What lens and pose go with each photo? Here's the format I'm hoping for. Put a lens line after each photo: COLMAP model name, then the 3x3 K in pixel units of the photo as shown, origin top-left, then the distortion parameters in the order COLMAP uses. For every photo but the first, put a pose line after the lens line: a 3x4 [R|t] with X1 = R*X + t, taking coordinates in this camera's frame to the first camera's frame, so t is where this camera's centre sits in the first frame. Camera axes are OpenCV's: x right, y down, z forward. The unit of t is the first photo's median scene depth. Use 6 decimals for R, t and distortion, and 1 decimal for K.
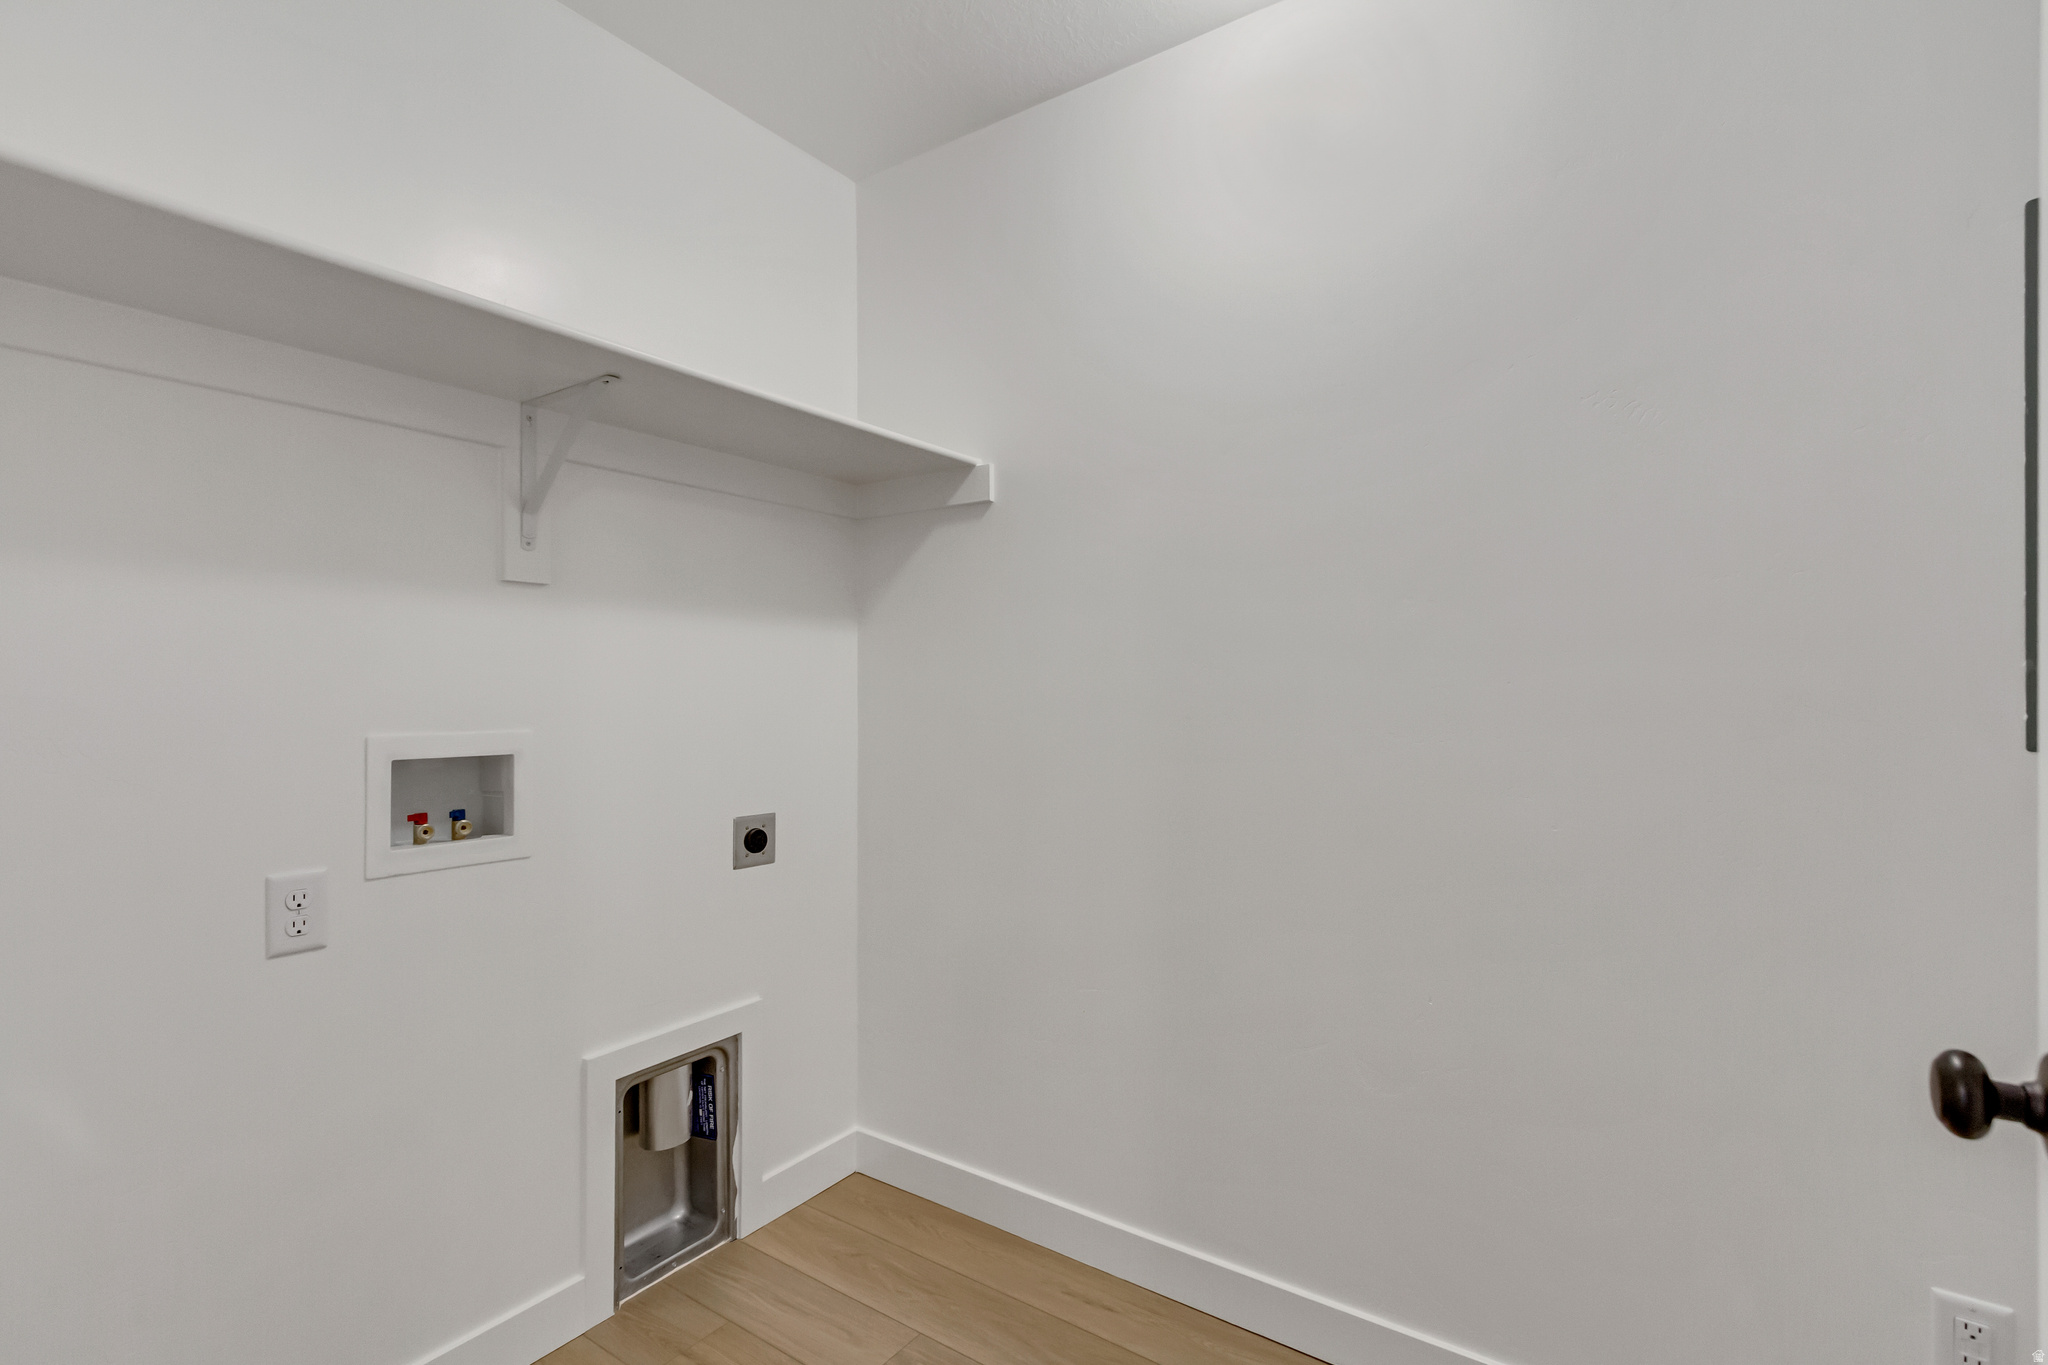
lens RADIAL K [[955.7, 0, 1031.3], [0, 955.7, 680.1], [0, 0, 1]] dist [0.013083, -0.000721]
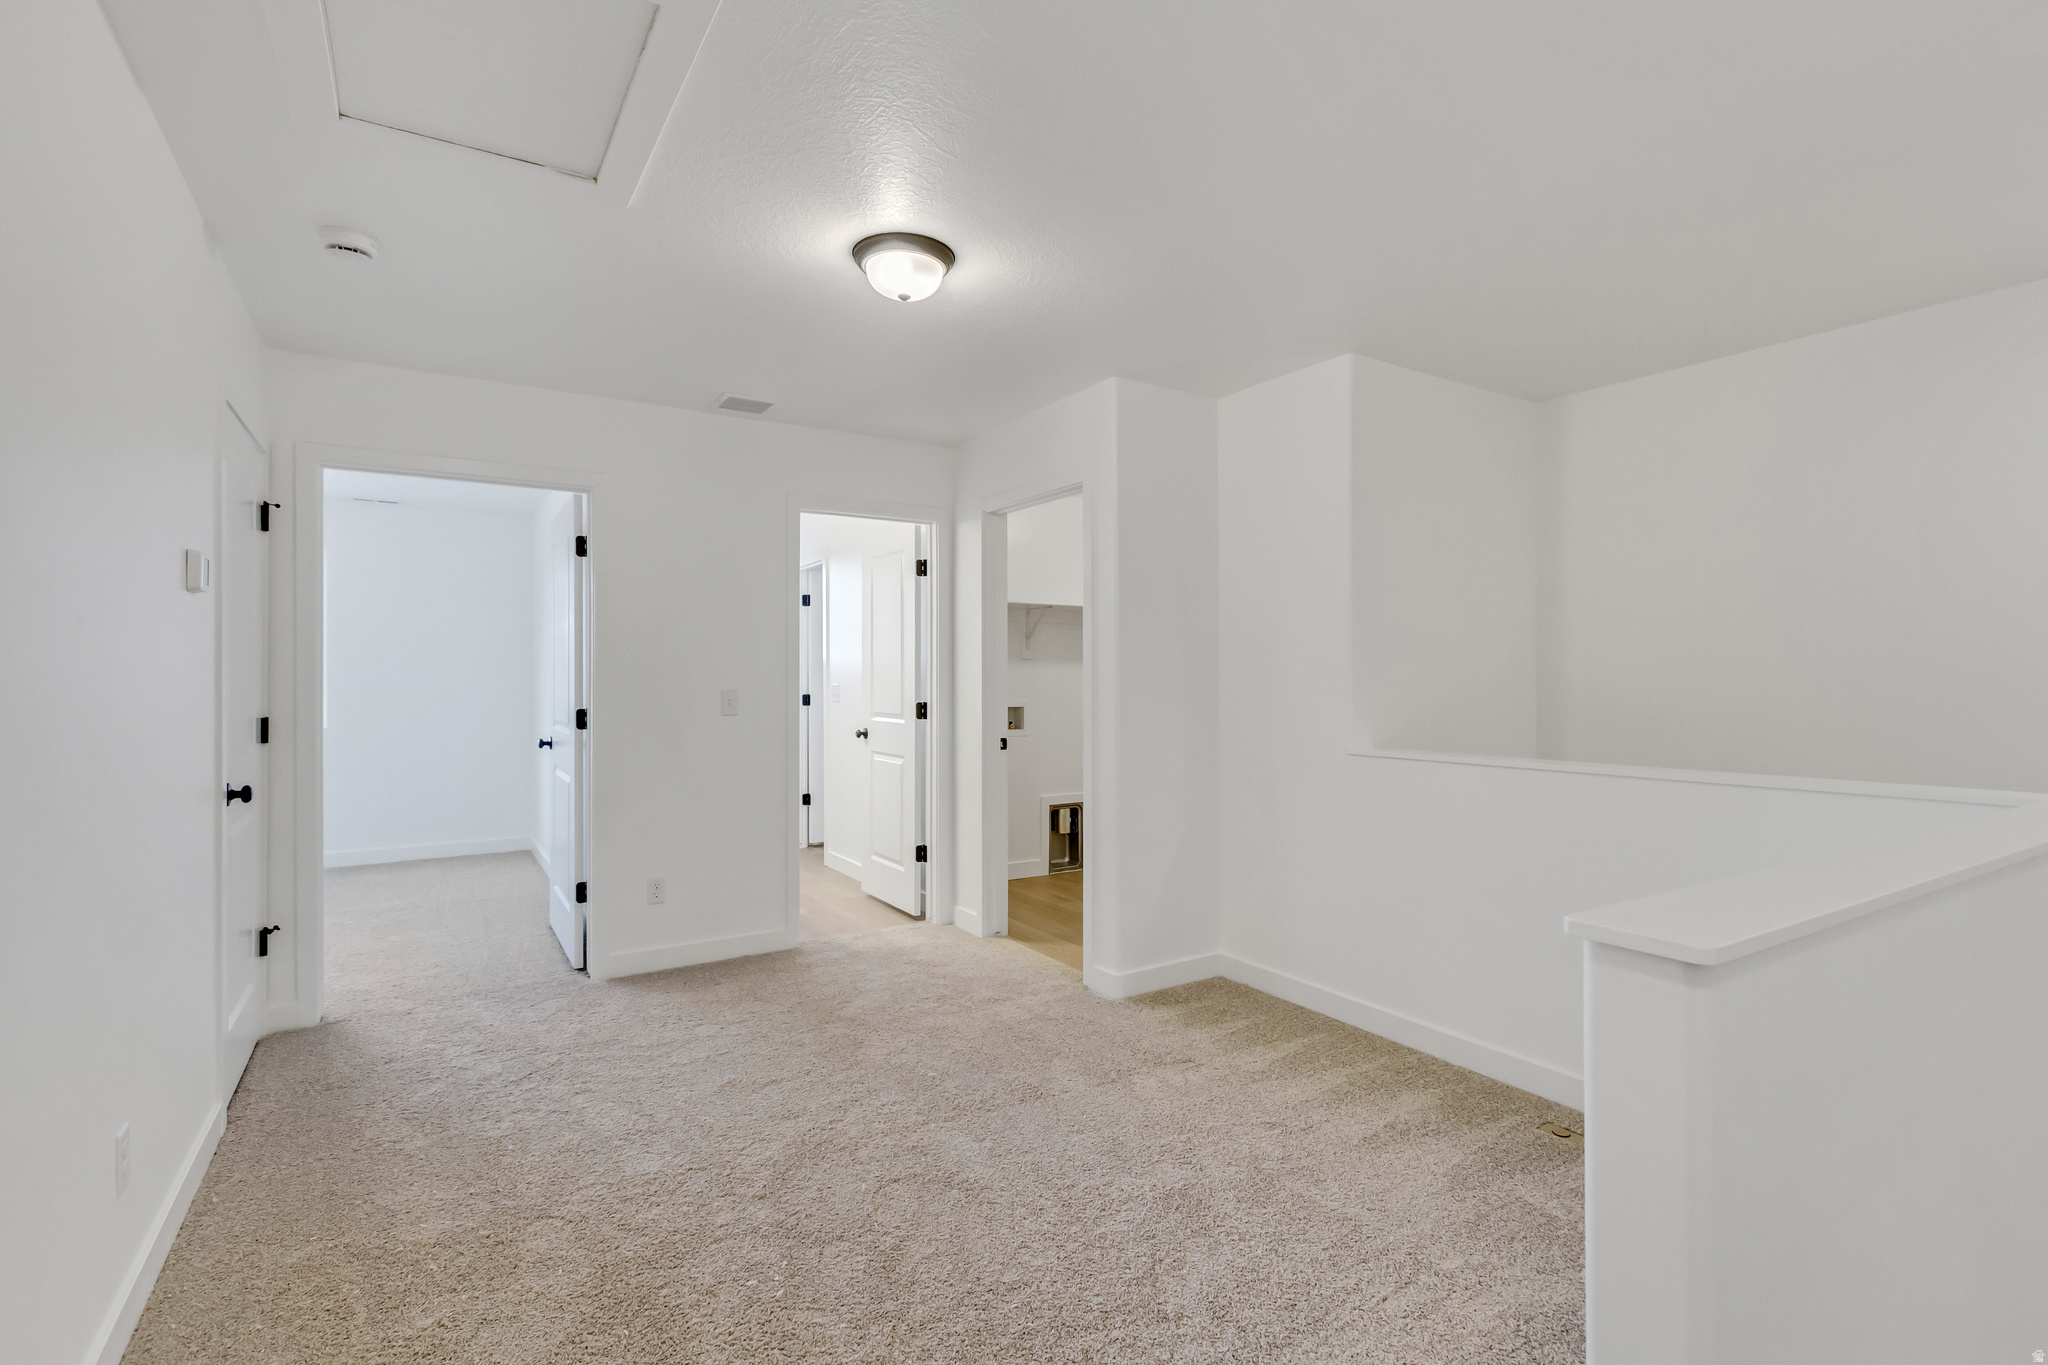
lens RADIAL K [[955.7, 0, 1026.4], [0, 955.7, 682.7], [0, 0, 1]] dist [0.013083, -0.000721]
pose [[0.908747, 0.004836, -0.417320, 0.831444], [-0.008194, 0.999947, -0.006256, 0.007103], [0.417267, 0.009104, 0.908738, -1.941857]]
